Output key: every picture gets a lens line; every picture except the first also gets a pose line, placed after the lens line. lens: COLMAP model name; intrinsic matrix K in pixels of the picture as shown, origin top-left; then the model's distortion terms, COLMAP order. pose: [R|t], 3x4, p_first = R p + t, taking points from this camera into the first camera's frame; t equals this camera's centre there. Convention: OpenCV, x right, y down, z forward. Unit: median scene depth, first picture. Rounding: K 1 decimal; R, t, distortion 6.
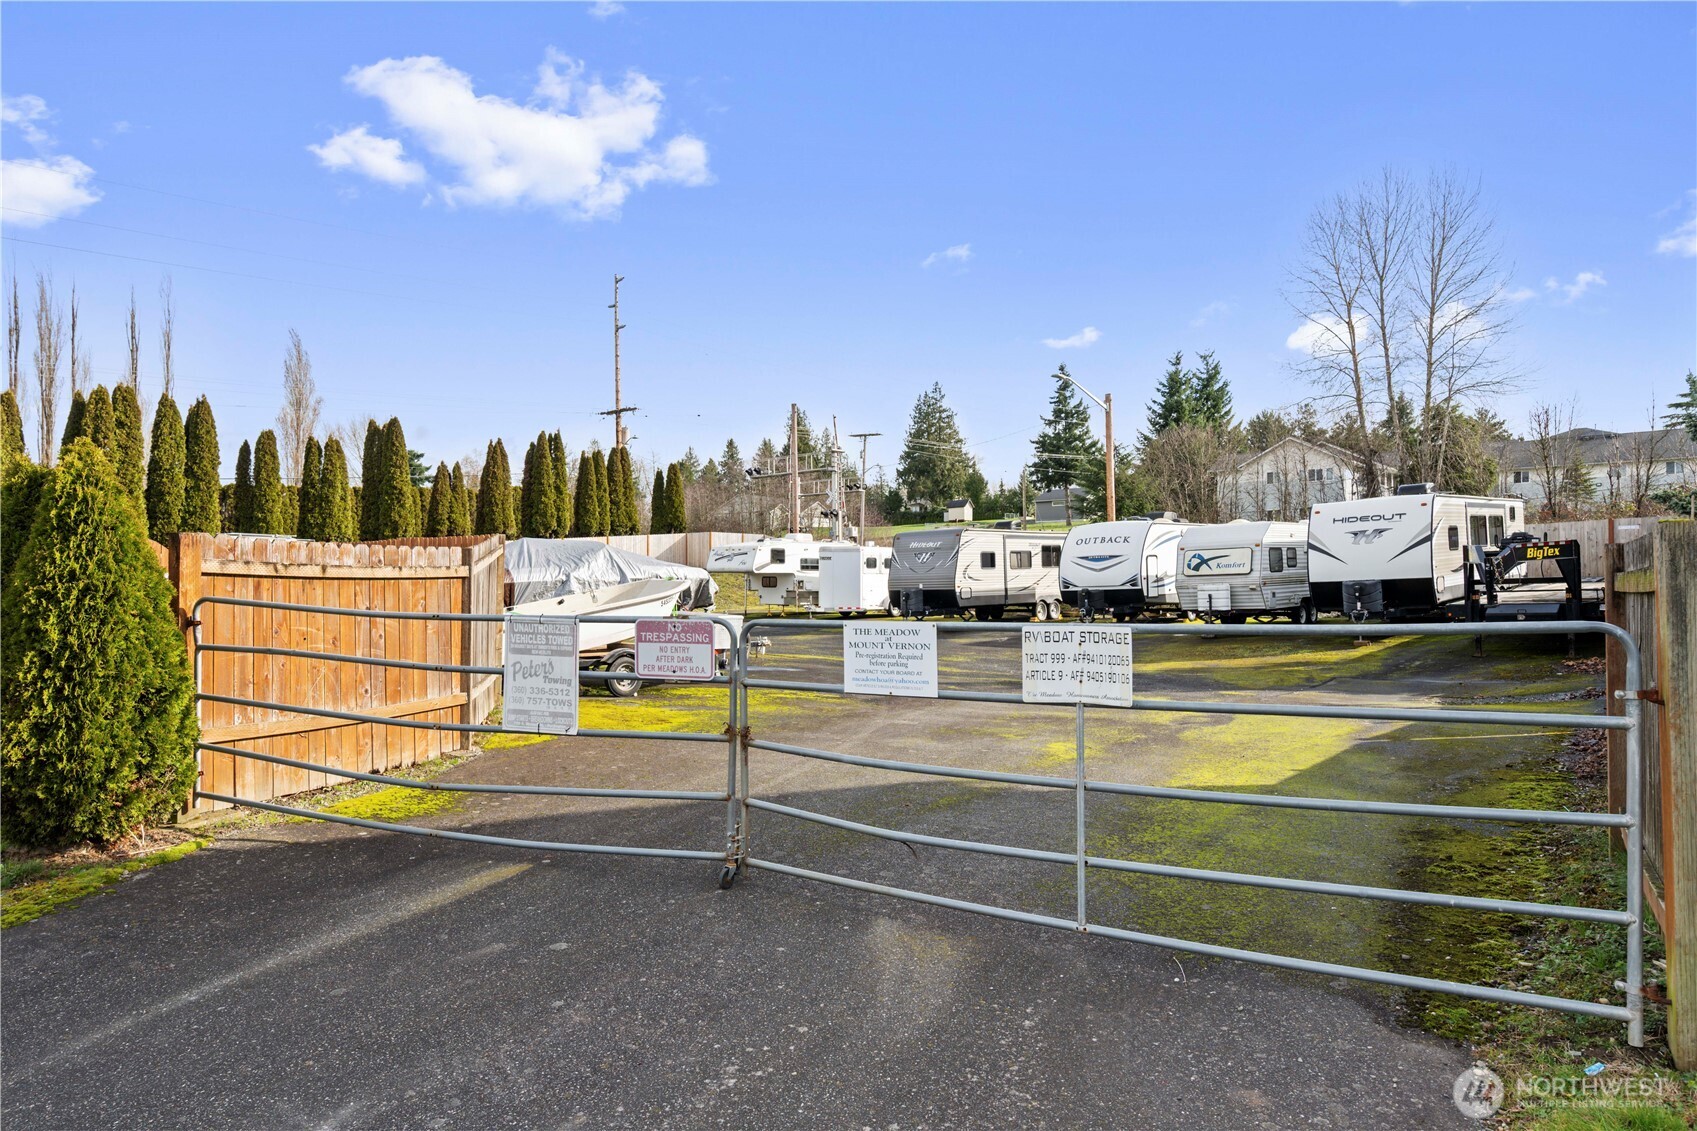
lens RADIAL K [[1003.8, 0, 843.2], [0, 1003.8, 564.2], [0, 0, 1]] dist [0.001058, -0.002654]
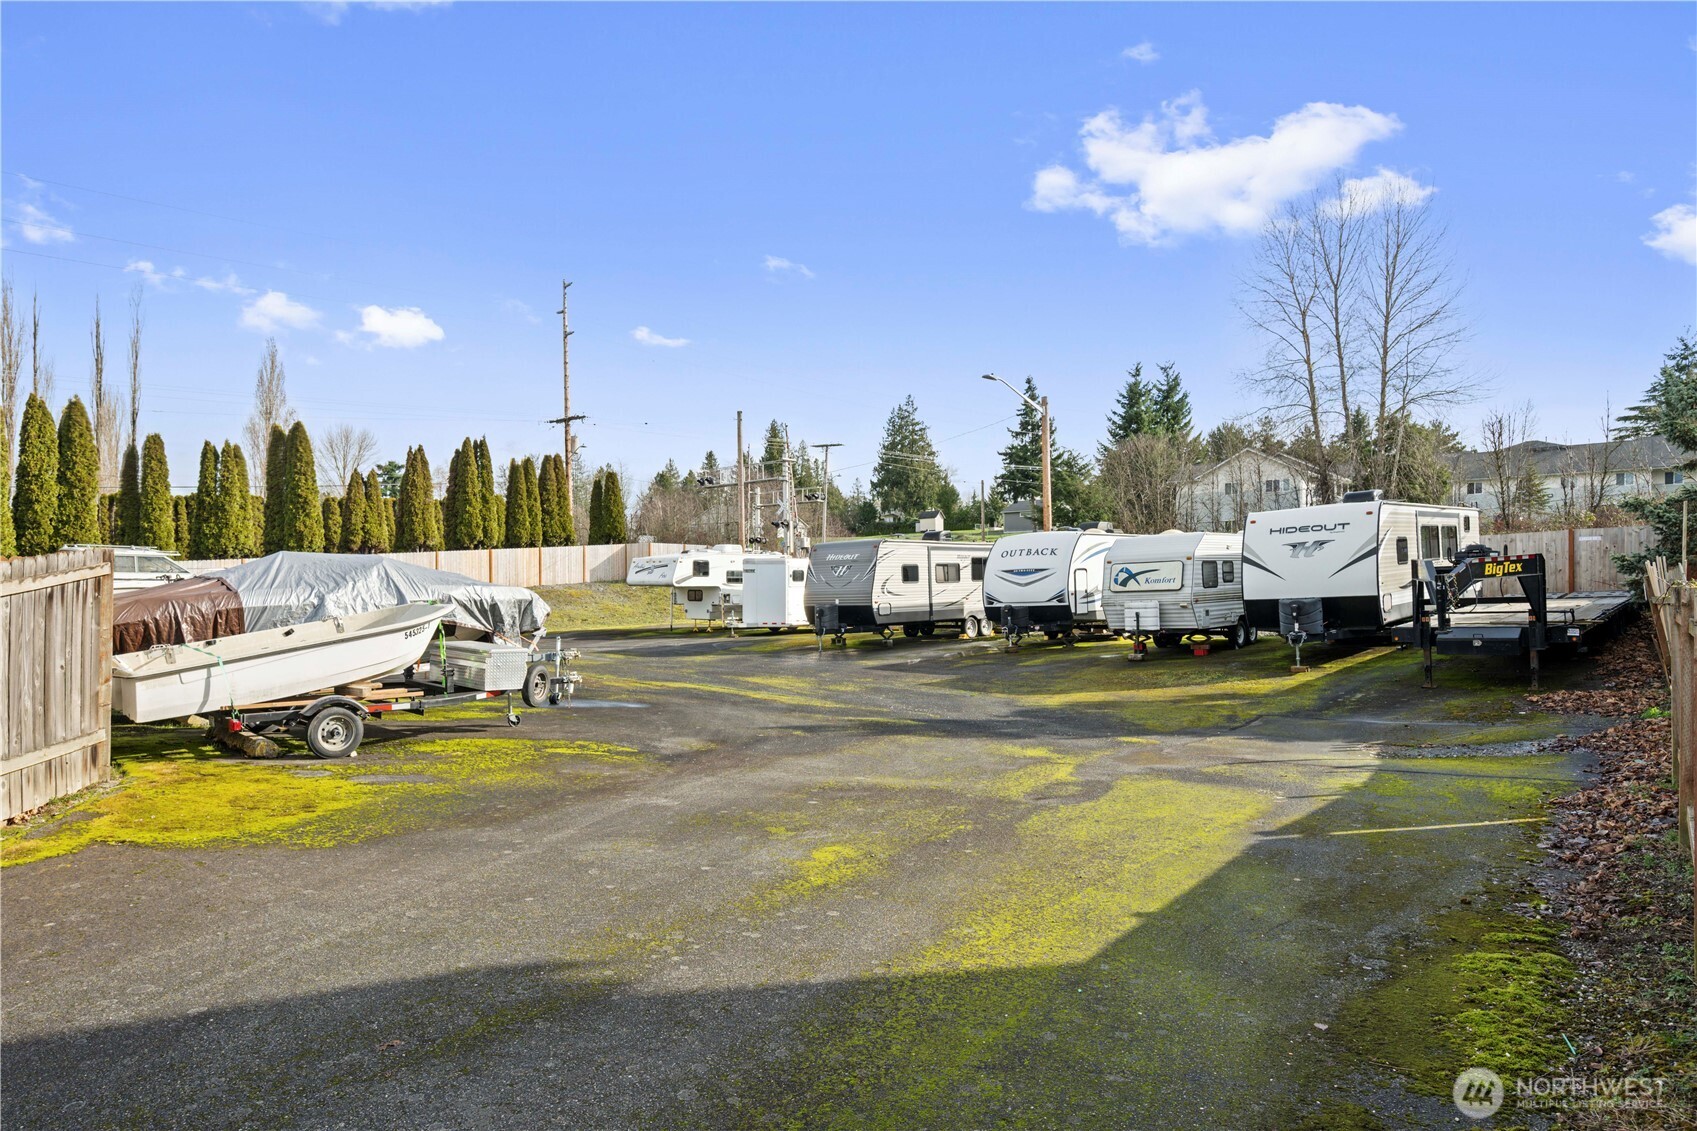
lens RADIAL K [[951.7, 0, 857.3], [0, 951.7, 576.4], [0, 0, 1]] dist [-0.005042, 0.003629]
pose [[0.999819, -0.000406, 0.019043, 0.063462], [0.000326, 0.999991, 0.004174, -0.004070], [-0.019045, -0.004167, 0.999810, 0.096792]]
